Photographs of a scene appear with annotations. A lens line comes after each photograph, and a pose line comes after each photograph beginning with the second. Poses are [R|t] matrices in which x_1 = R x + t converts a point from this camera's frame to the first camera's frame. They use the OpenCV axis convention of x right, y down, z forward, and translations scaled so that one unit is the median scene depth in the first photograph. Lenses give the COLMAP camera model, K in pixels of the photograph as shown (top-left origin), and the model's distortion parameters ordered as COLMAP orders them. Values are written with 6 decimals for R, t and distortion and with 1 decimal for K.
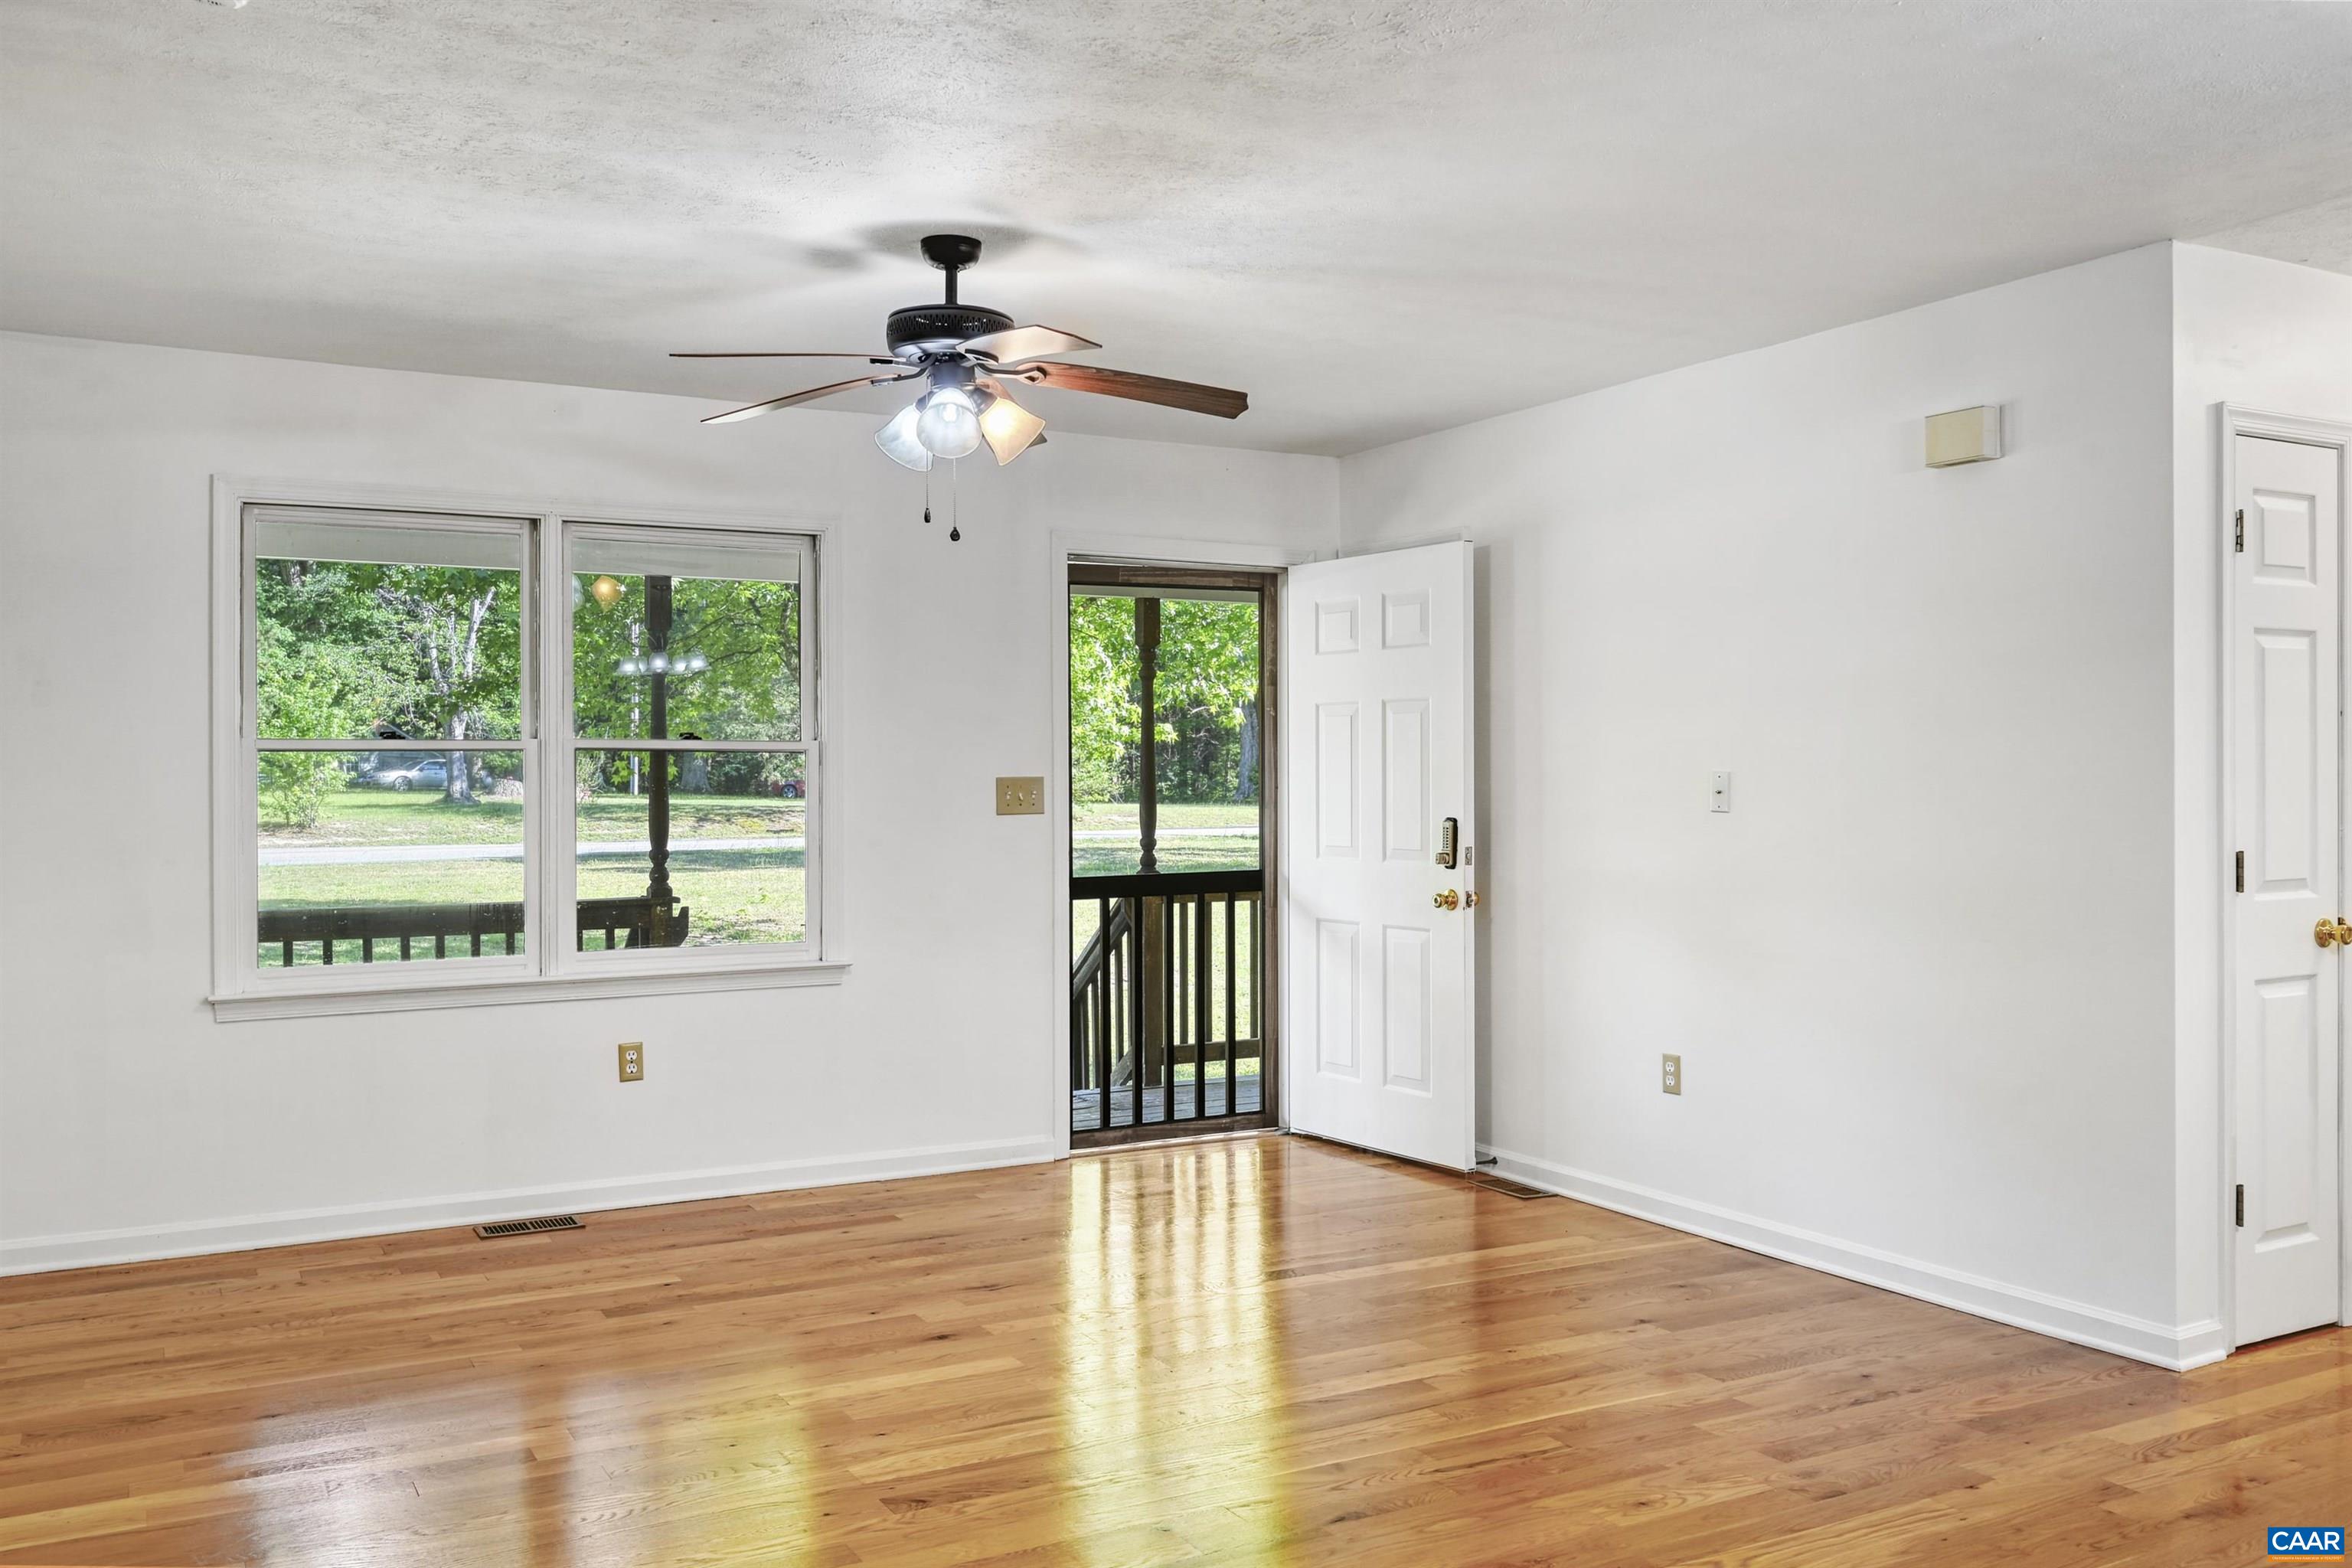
lens RADIAL K [[1902.7, 0, 1176.0], [0, 1902.7, 784.0], [0, 0, 1]] dist [-0.000769, -0.000970]
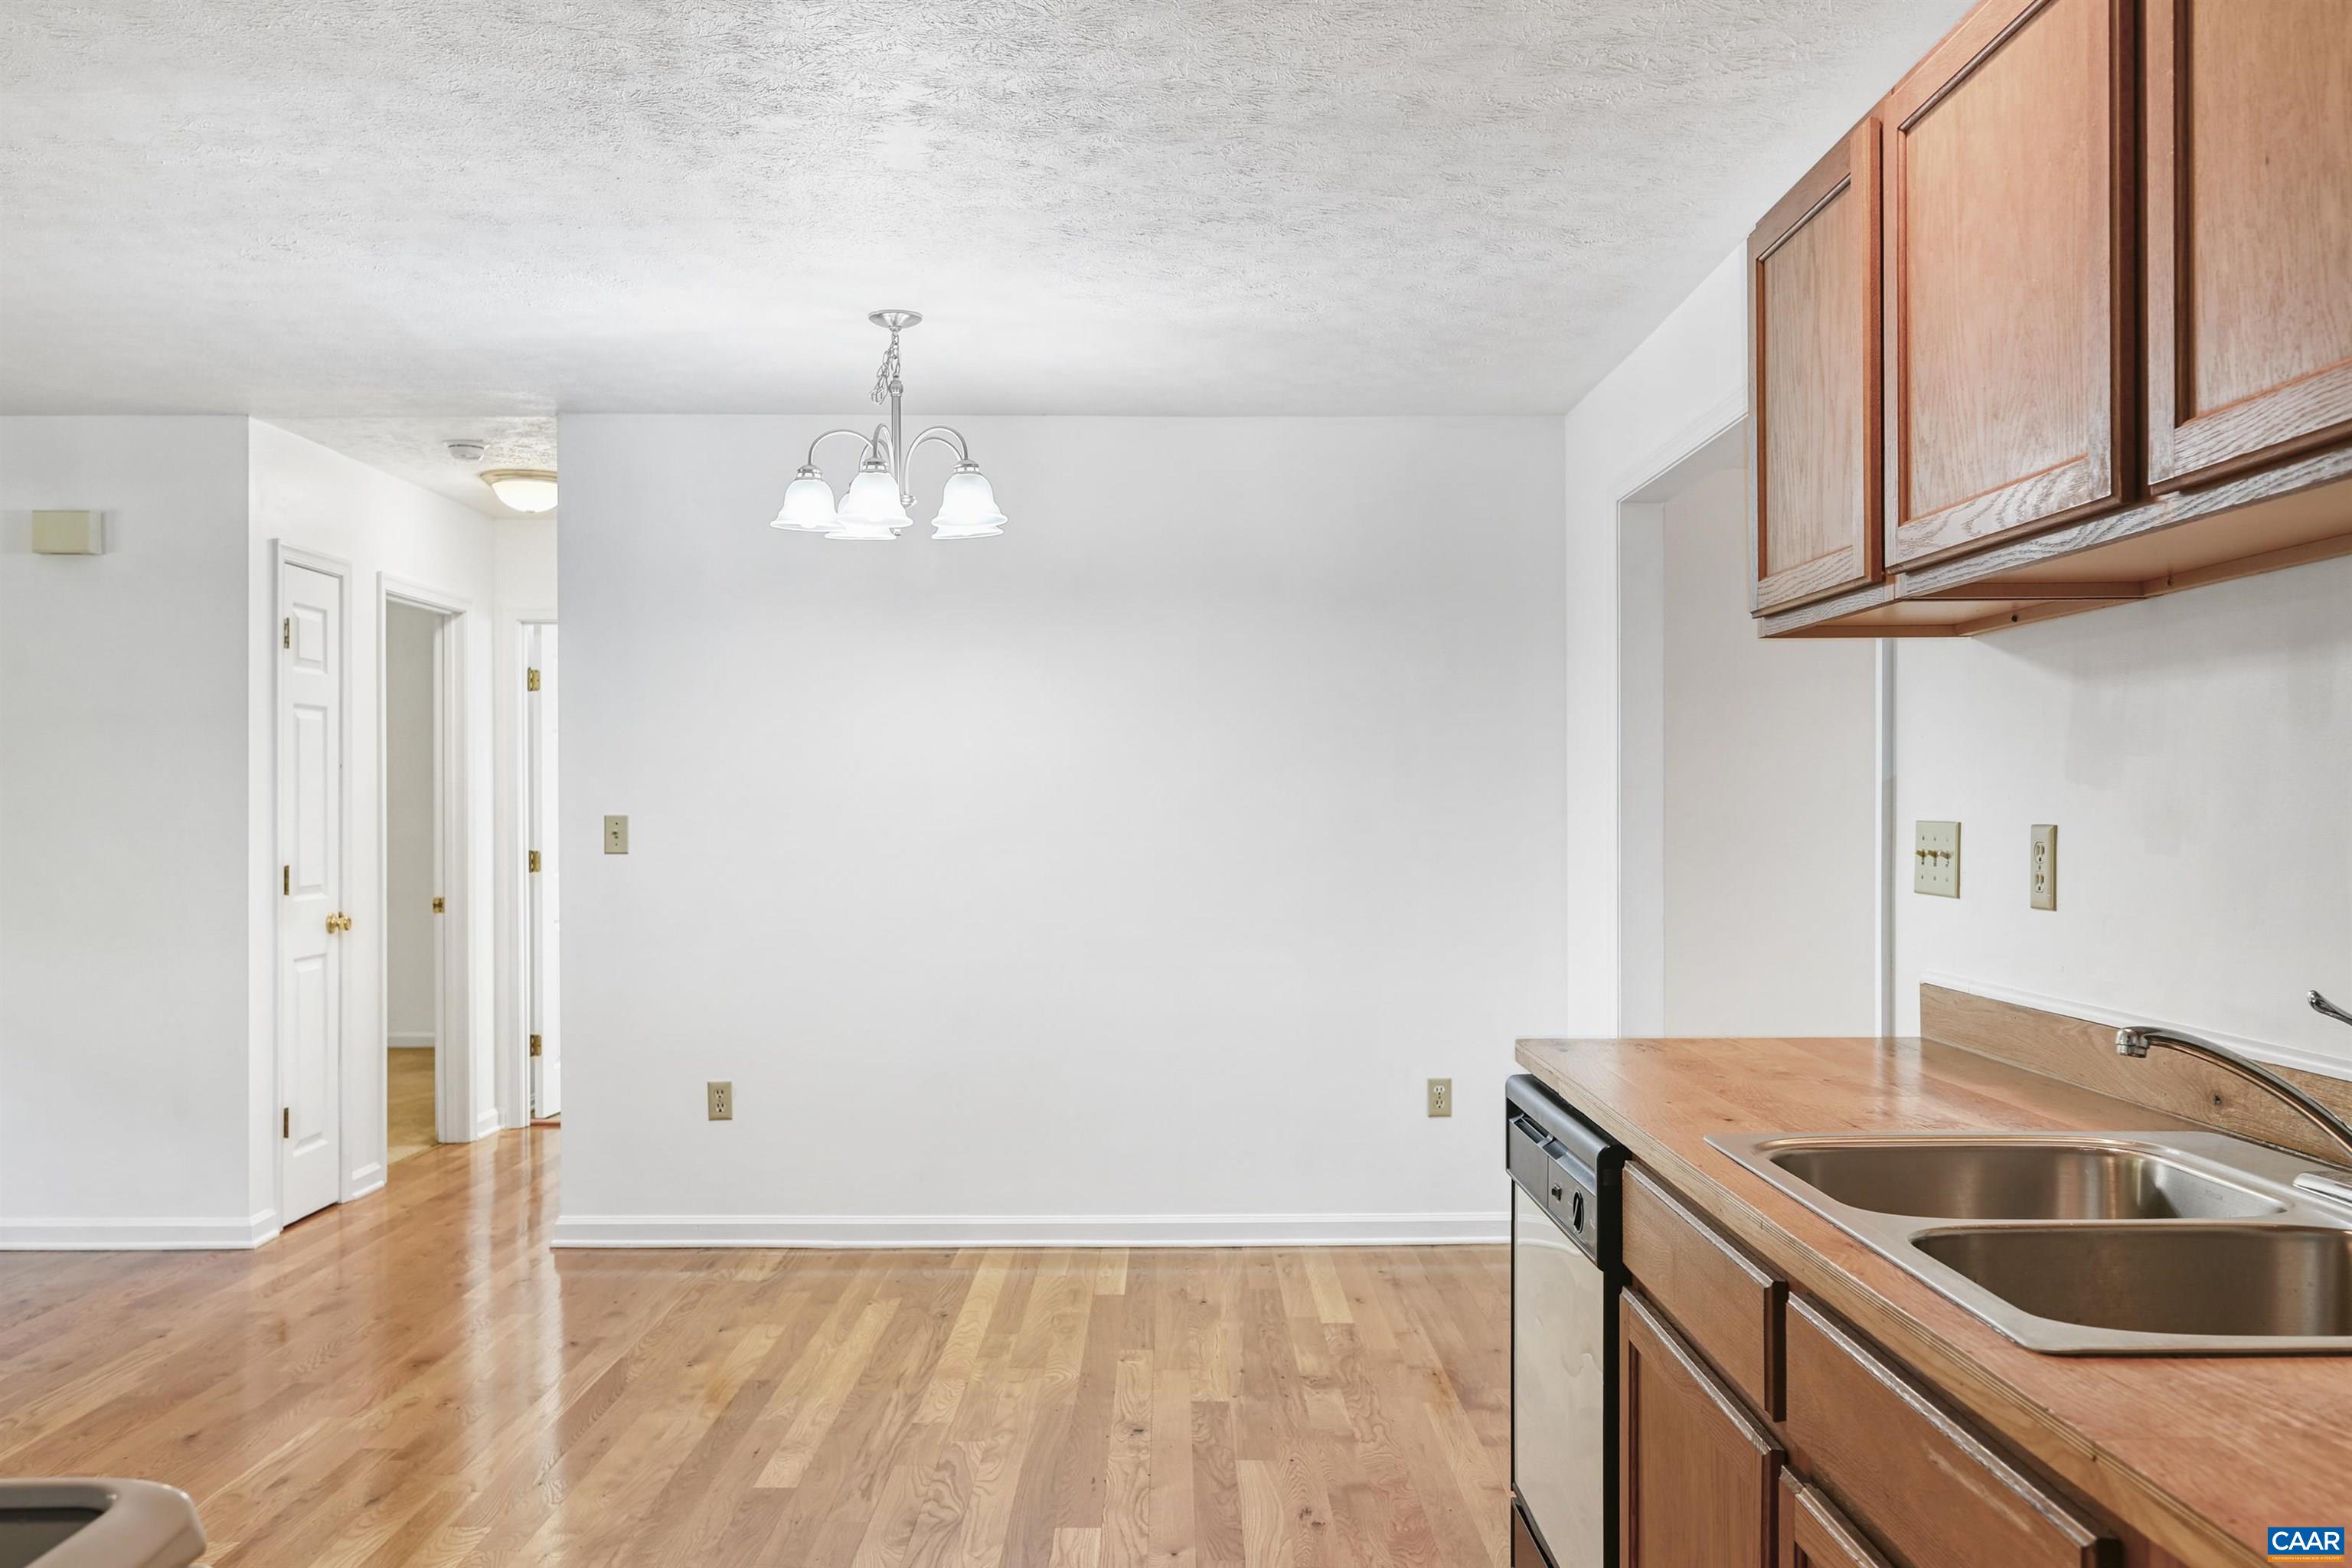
lens RADIAL K [[1946.8, 0, 1179.1], [0, 1946.8, 790.6], [0, 0, 1]] dist [-0.001982, 0.008490]
pose [[0.481170, 0.012494, 0.876539, -0.276479], [0.002295, 0.999877, -0.015511, 0.003400], [-0.876625, 0.009475, 0.481082, -0.184998]]
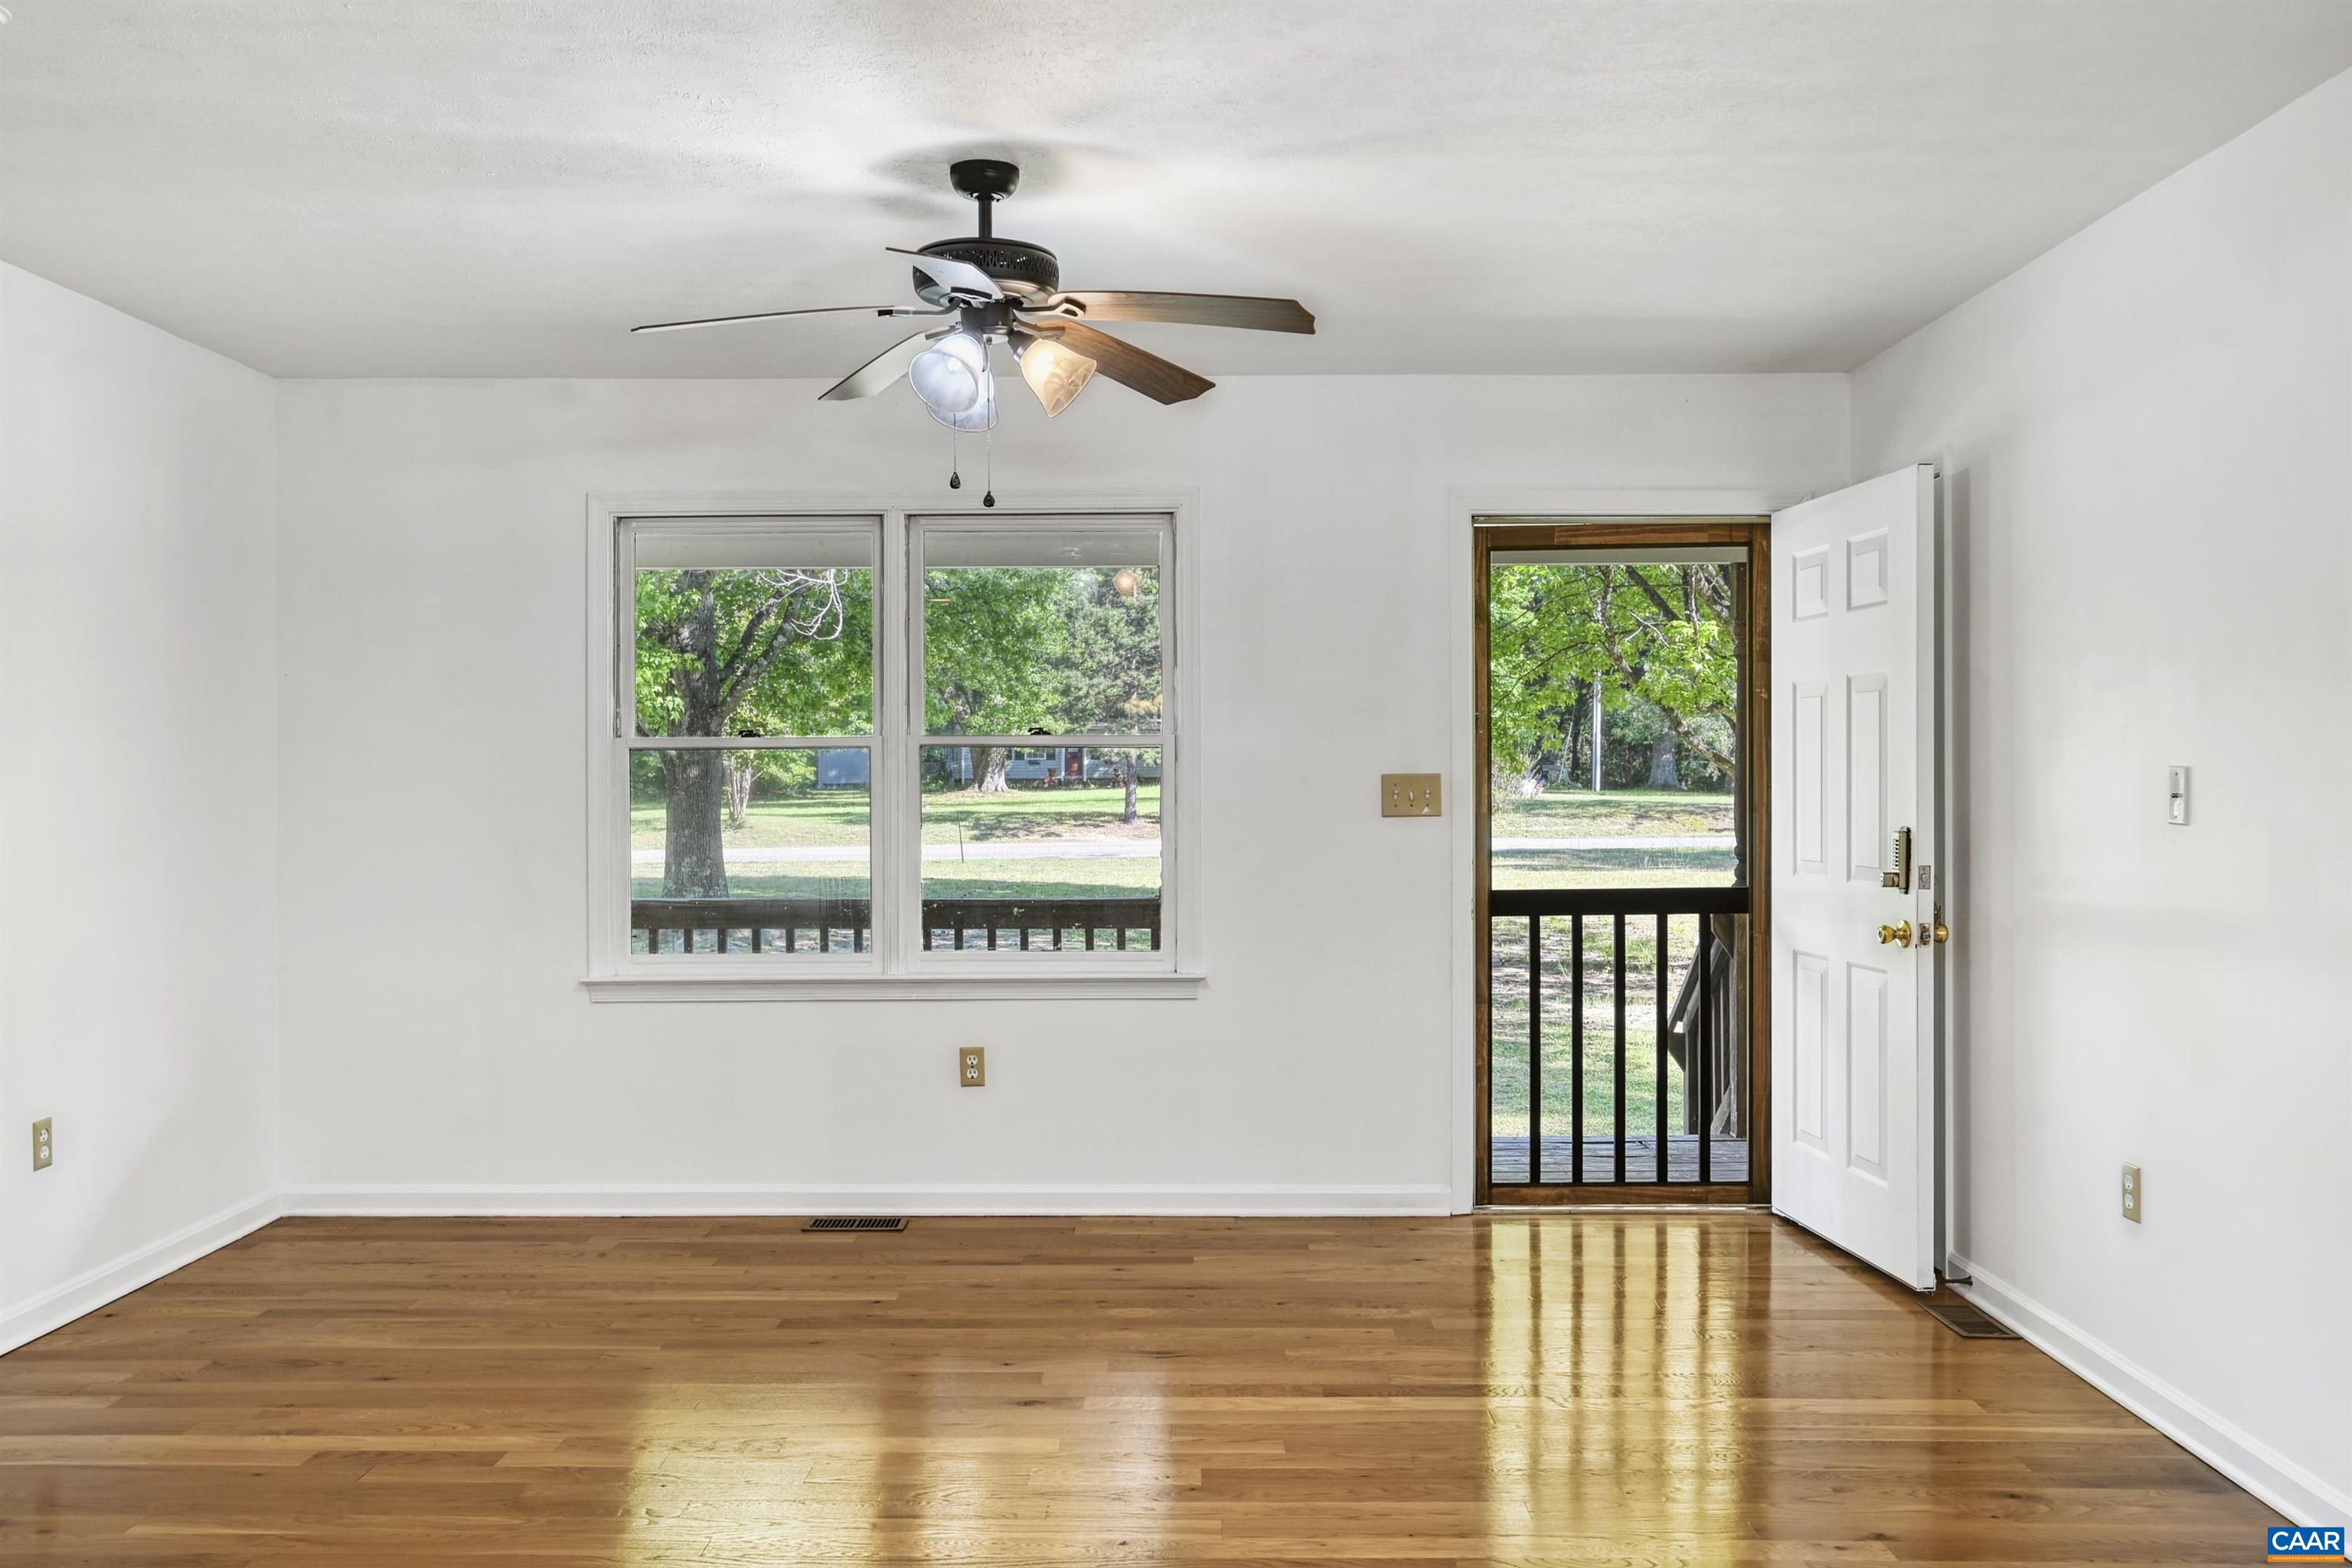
lens RADIAL K [[1946.8, 0, 1179.1], [0, 1946.8, 790.6], [0, 0, 1]] dist [-0.001982, 0.008490]
pose [[0.869569, 0.003797, -0.493796, 0.306889], [-0.001098, 0.999983, 0.005755, -0.001060], [0.493810, -0.004462, 0.869559, 0.193254]]
